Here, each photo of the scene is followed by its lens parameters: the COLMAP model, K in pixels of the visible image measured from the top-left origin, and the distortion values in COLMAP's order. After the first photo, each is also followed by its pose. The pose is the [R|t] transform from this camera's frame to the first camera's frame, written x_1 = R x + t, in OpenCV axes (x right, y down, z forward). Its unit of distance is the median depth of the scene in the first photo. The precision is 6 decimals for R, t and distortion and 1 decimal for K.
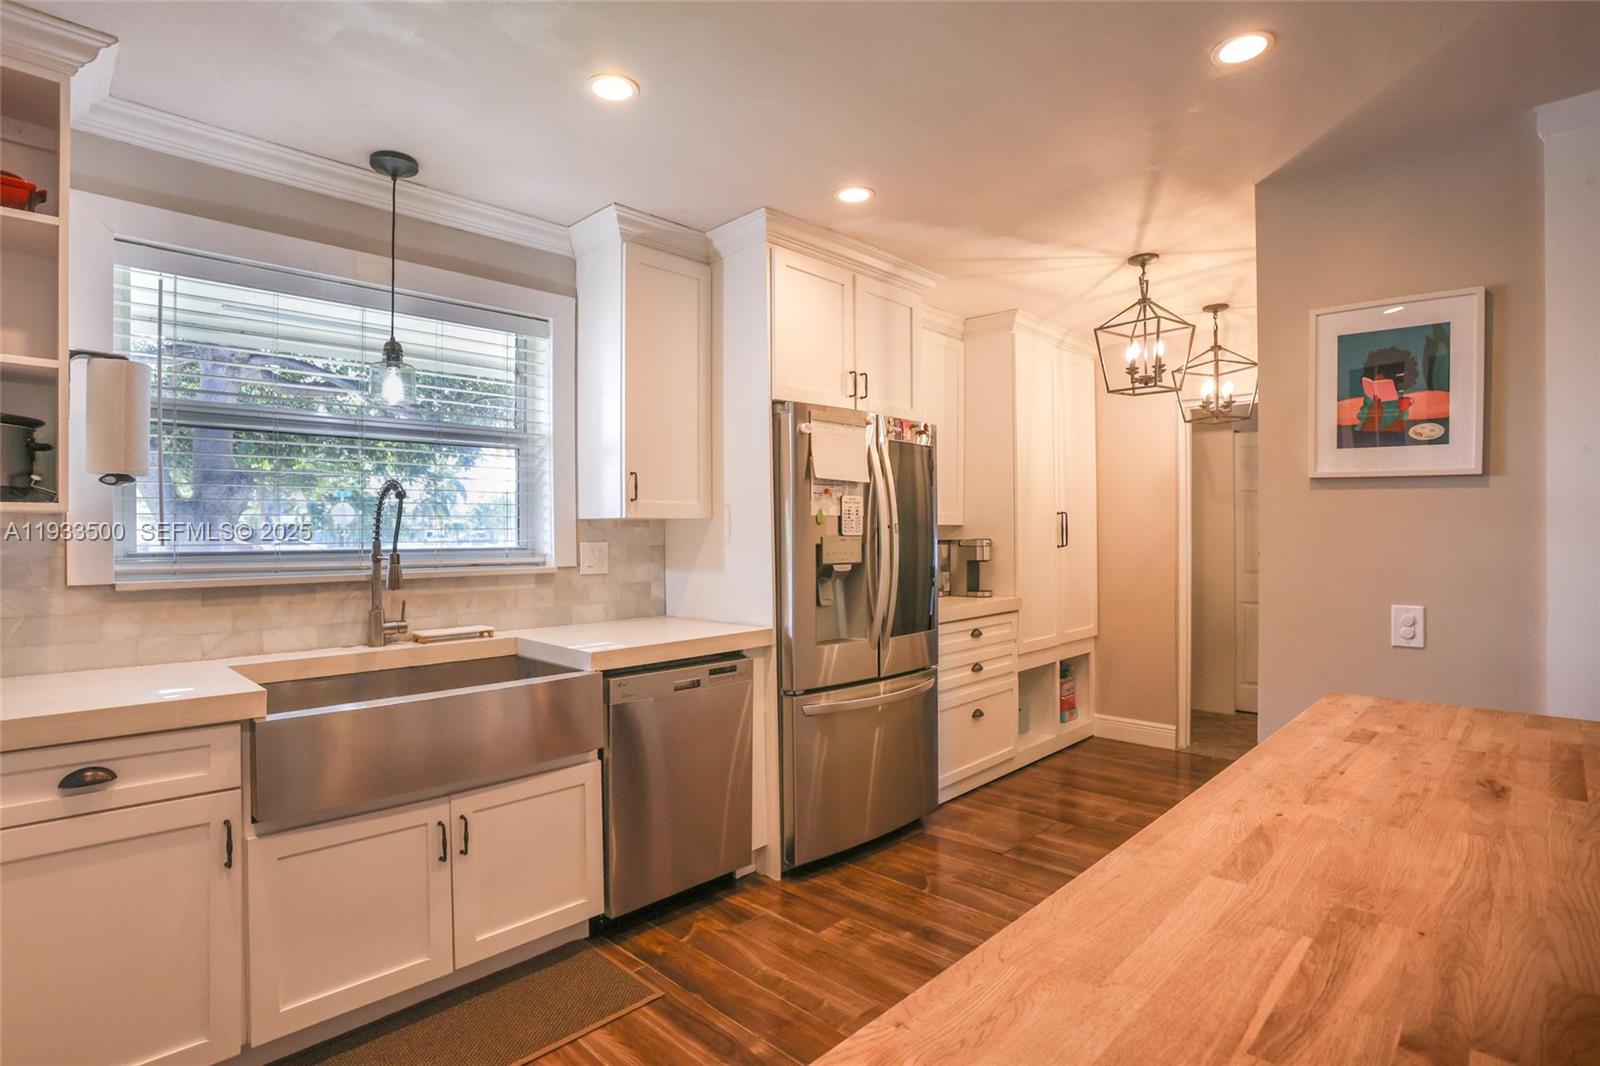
lens RADIAL K [[800.0, 0, 800.0], [0, 800.0, 533.0], [0, 0, 1]] dist [-0.035289, 0.000356]
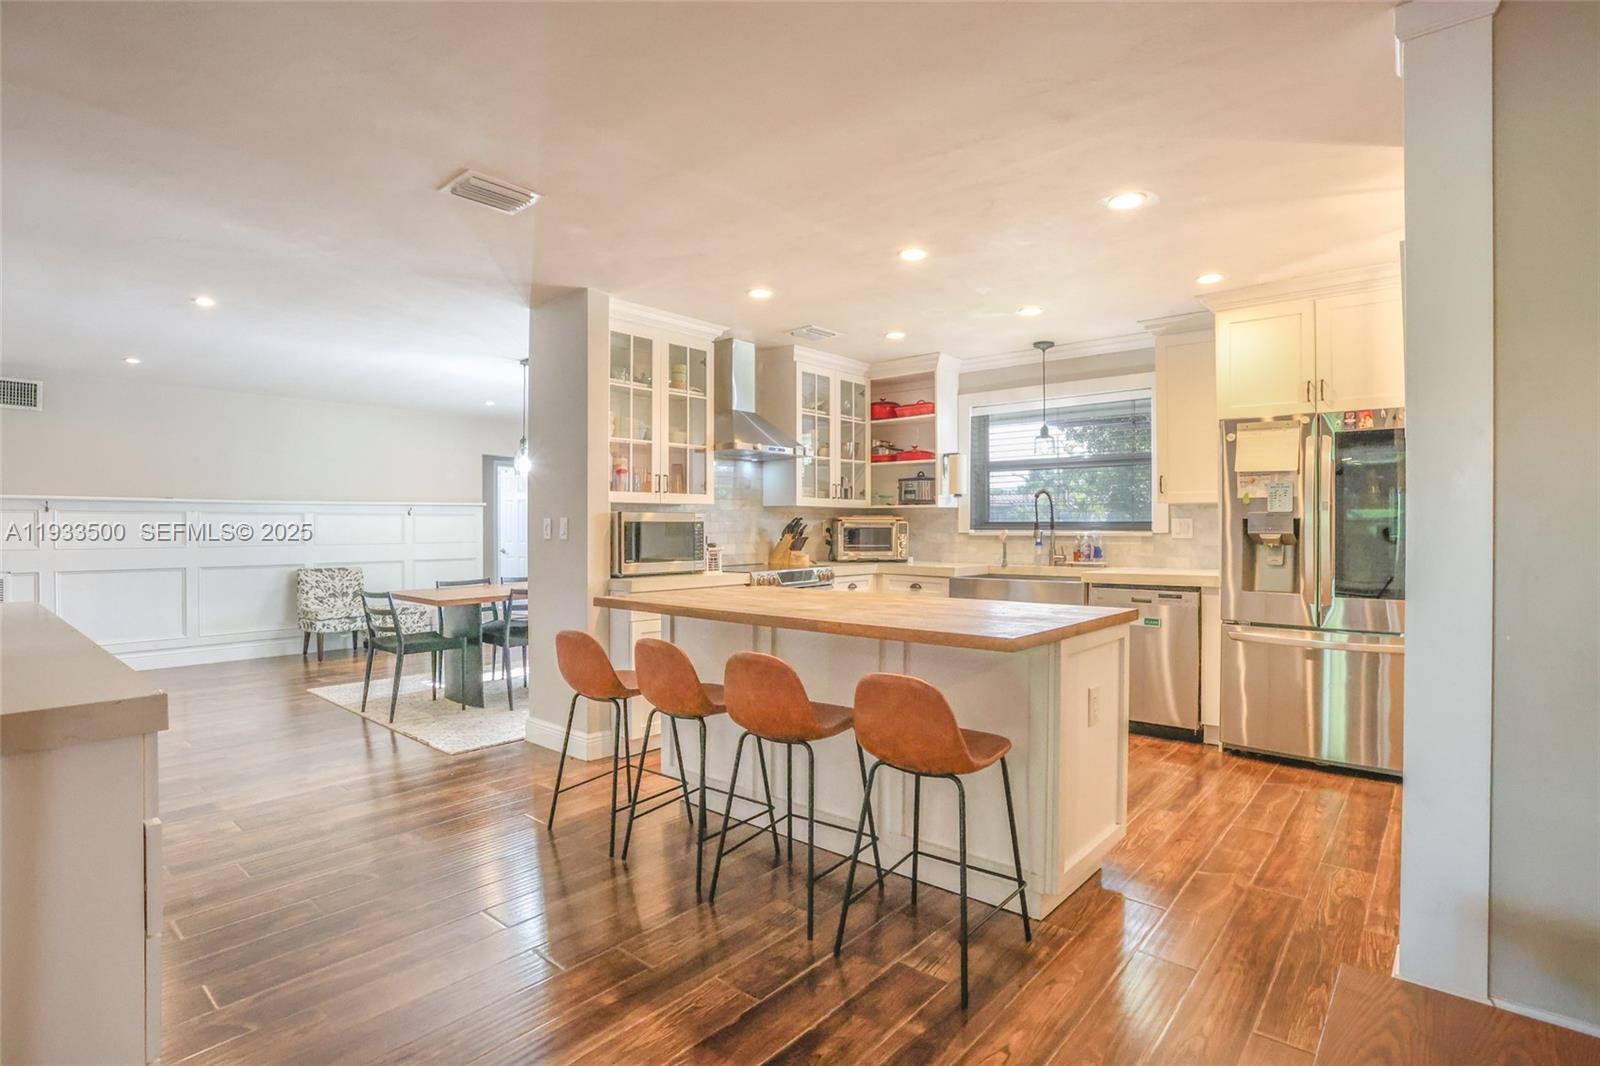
lens RADIAL K [[804.1, 0, 807.1], [0, 804.1, 523.6], [0, 0, 1]] dist [-0.001147, -0.000277]
pose [[0.086135, -0.000399, -0.996283, 1.518861], [0.003412, 0.999994, -0.000106, 0.022633], [0.996278, -0.003390, 0.086136, 0.124343]]
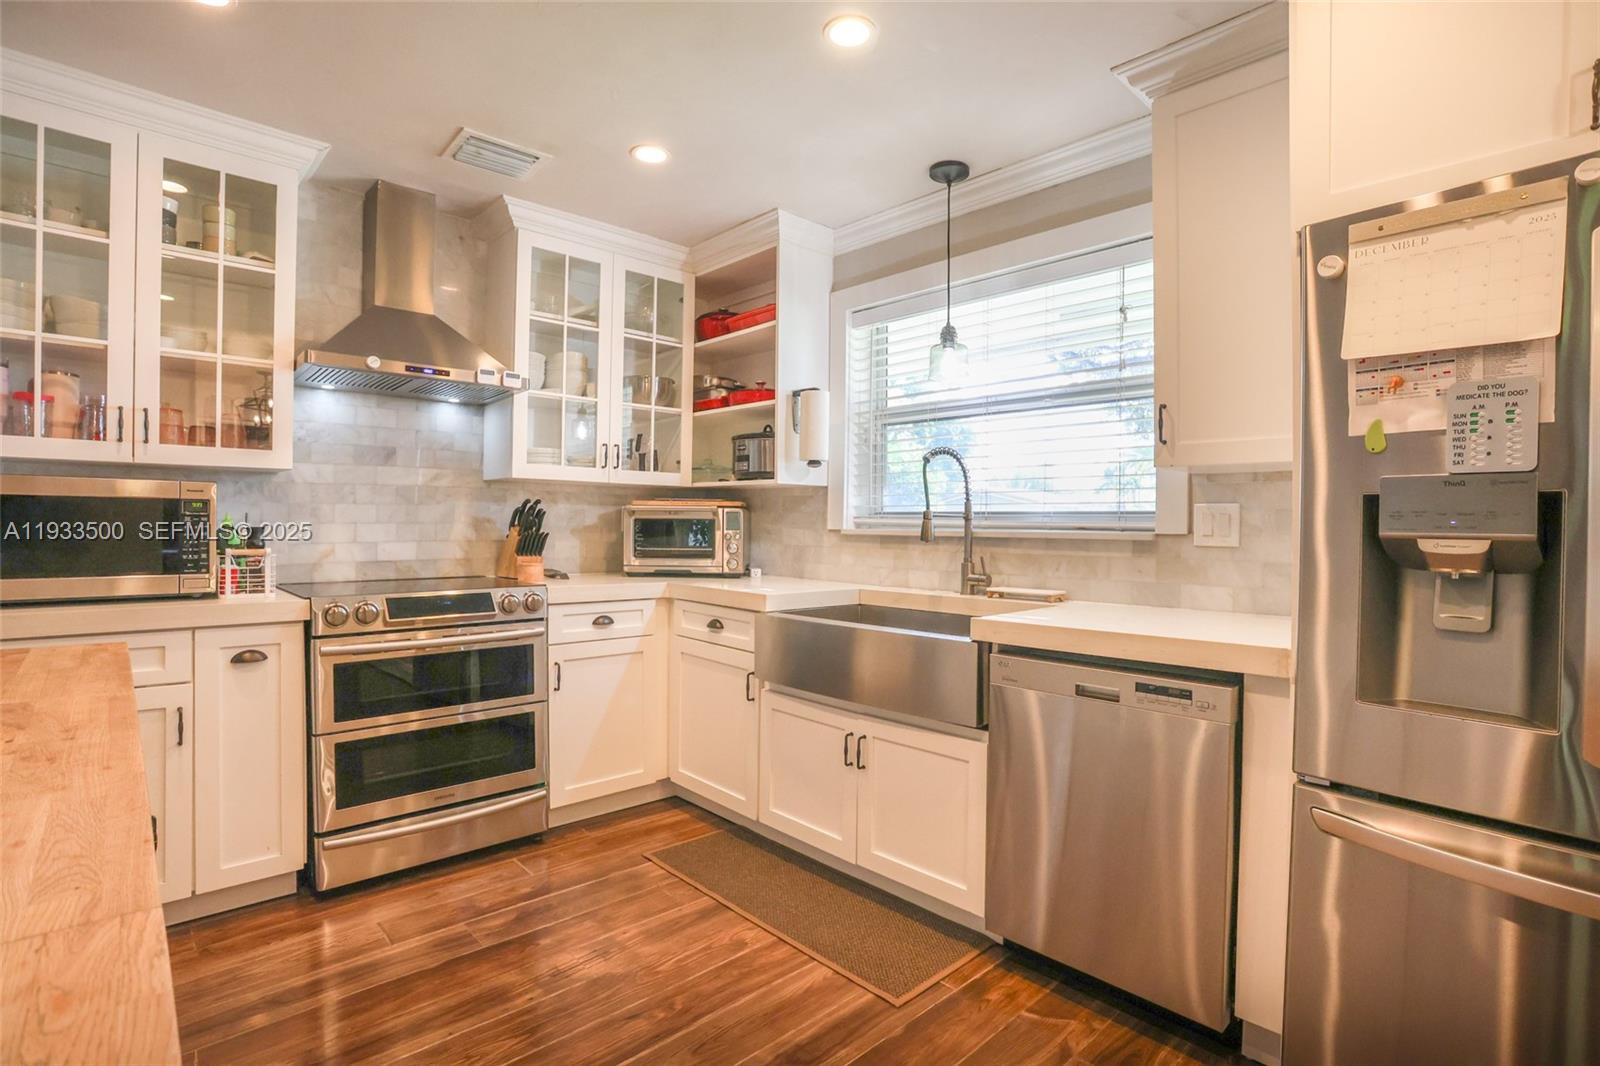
lens RADIAL K [[772.1, 0, 789.9], [0, 772.1, 525.9], [0, 0, 1]] dist [-0.029744, 0.001069]
pose [[-0.045134, 0.006086, -0.998962, 0.554064], [-0.008628, 0.999942, 0.006481, 0.036856], [0.998944, 0.008911, -0.045079, 0.745582]]
